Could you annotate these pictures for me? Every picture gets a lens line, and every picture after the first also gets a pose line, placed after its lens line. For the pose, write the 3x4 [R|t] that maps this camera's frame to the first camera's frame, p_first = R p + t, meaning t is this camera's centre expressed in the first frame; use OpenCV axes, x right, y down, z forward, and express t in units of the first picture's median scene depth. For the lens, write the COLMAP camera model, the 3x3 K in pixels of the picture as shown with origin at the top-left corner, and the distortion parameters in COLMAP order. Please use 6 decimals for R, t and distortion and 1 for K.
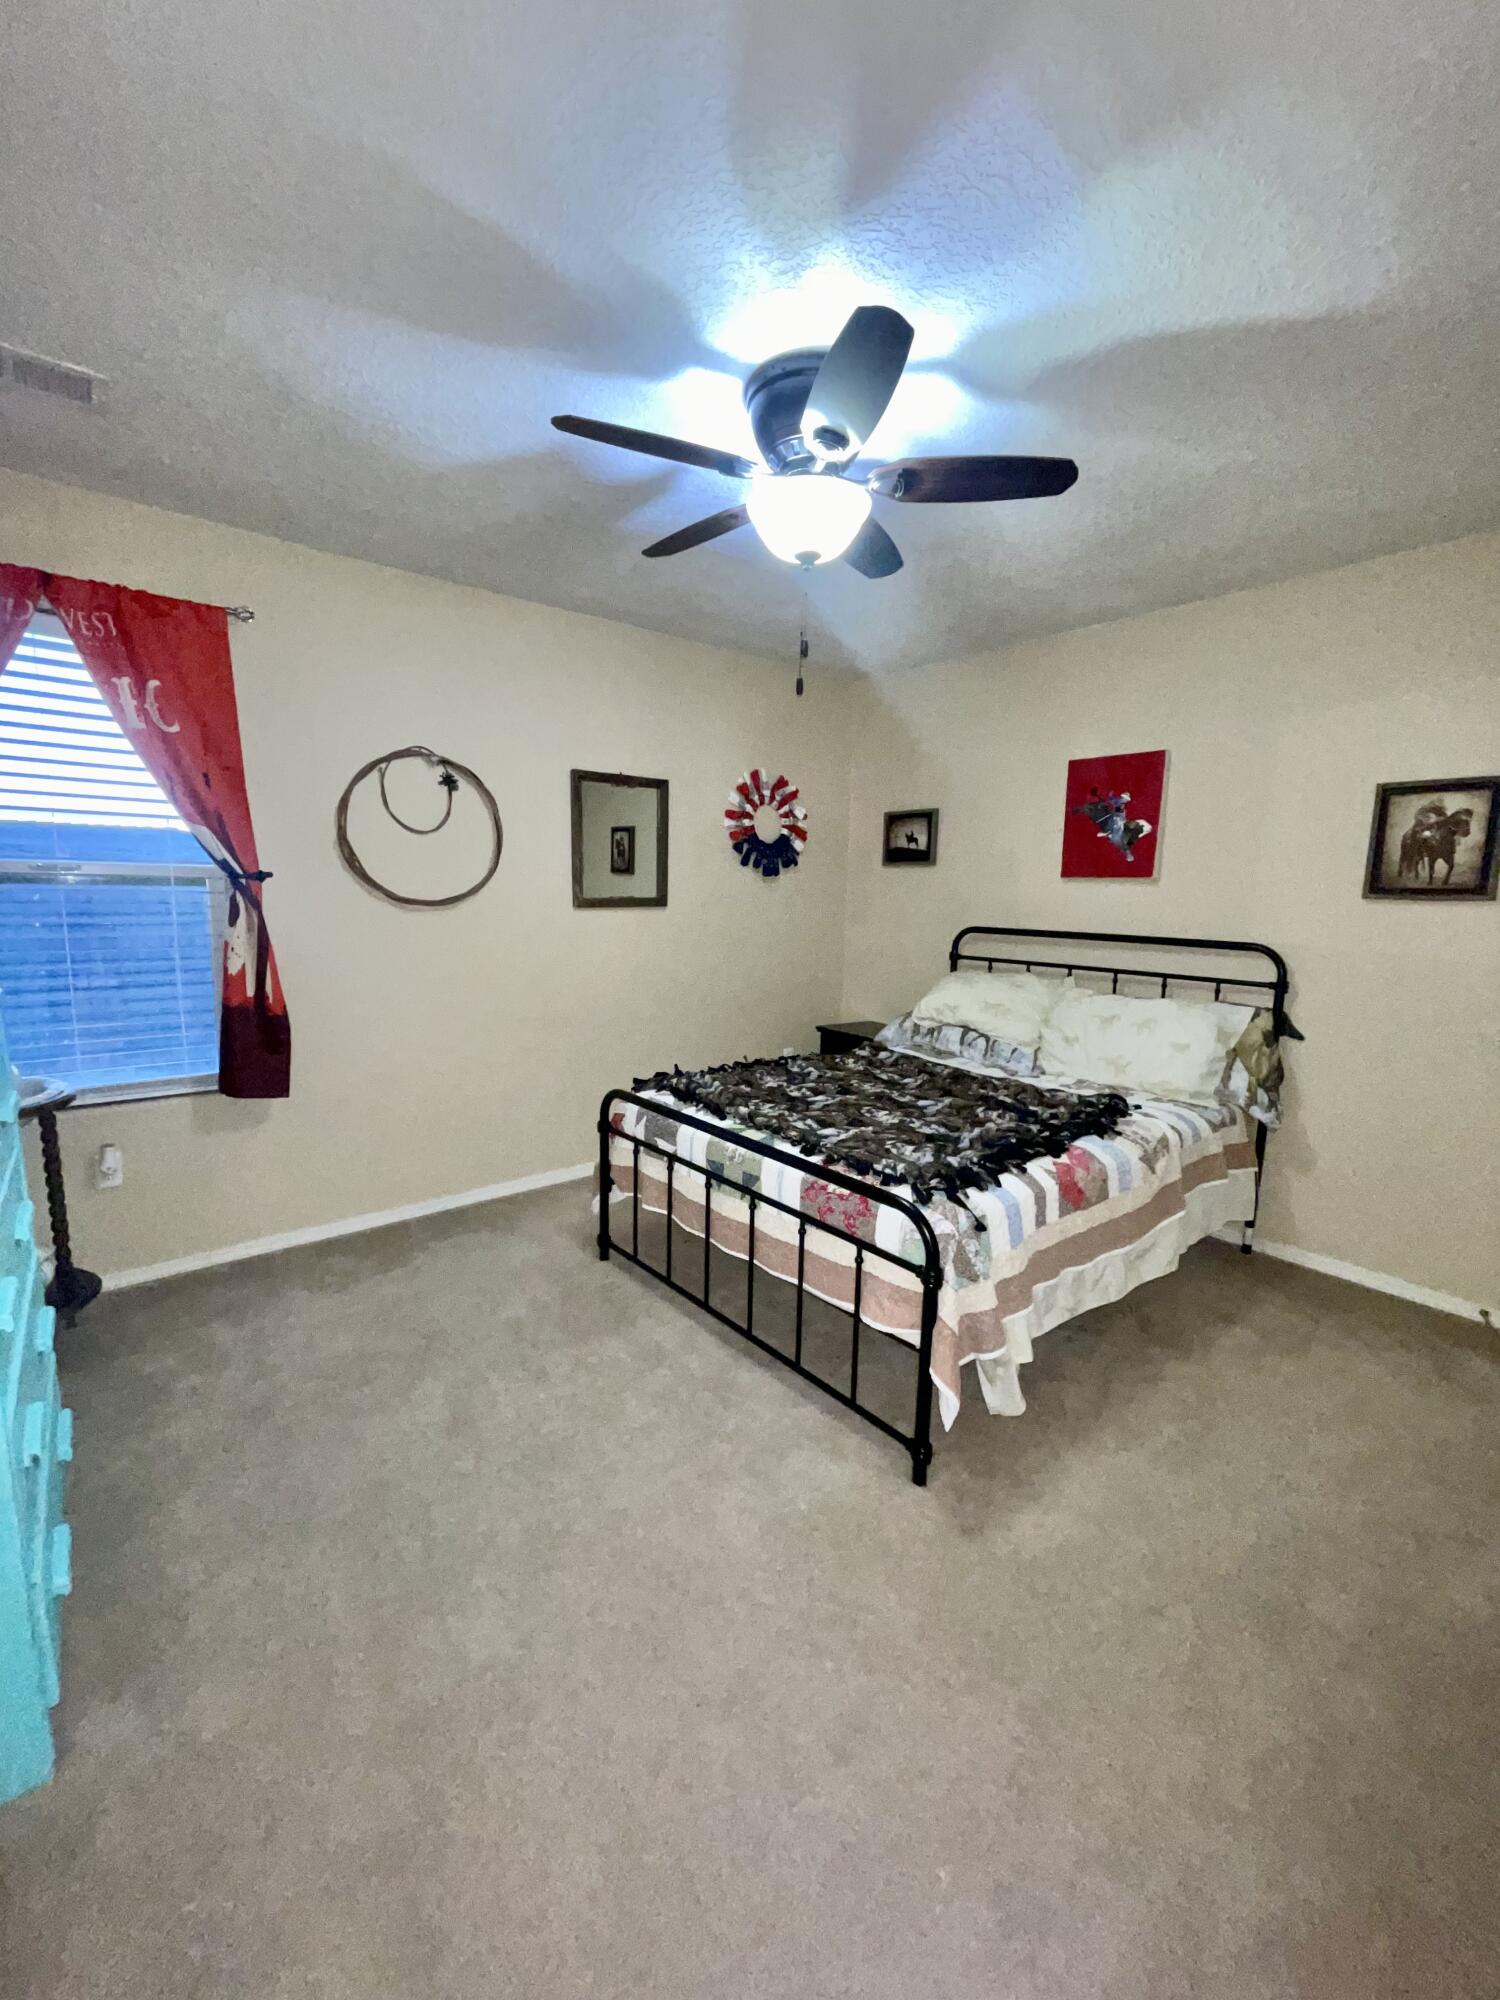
lens RADIAL K [[801.7, 0, 738.1], [0, 801.7, 999.5], [0, 0, 1]] dist [0.001326, 0.000767]
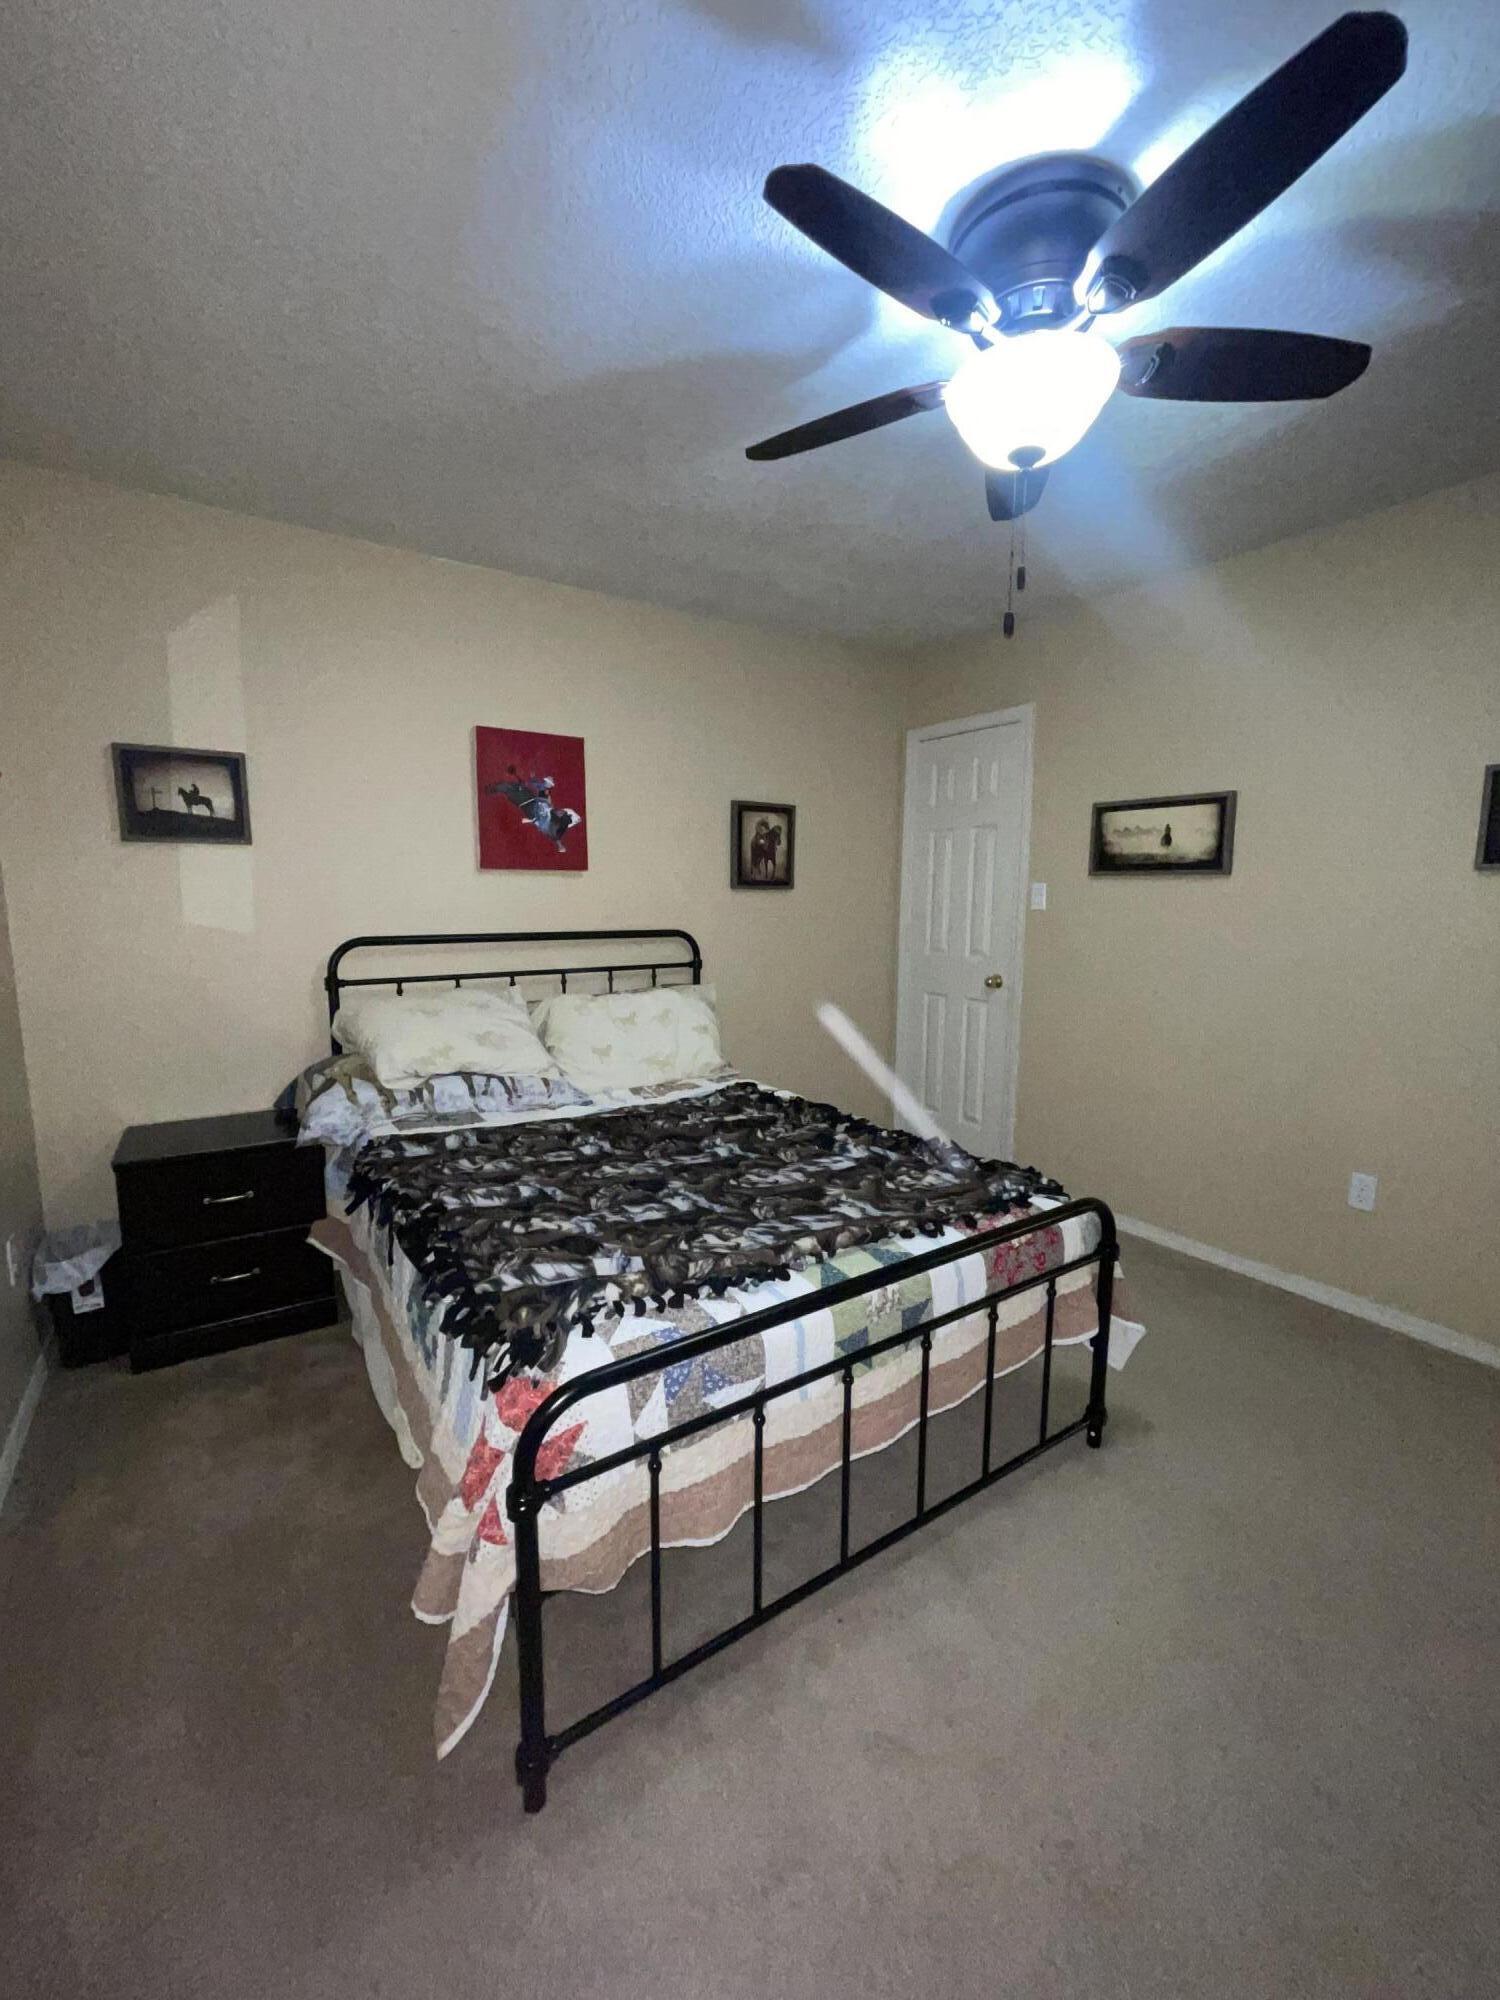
lens RADIAL K [[801.7, 0, 741.1], [0, 801.7, 1008.0], [0, 0, 1]] dist [0.001326, 0.000767]
pose [[0.105894, -0.161430, 0.981186, -0.480657], [0.137574, 0.979624, 0.146325, -0.115643], [-0.984815, 0.119491, 0.125945, 0.784857]]
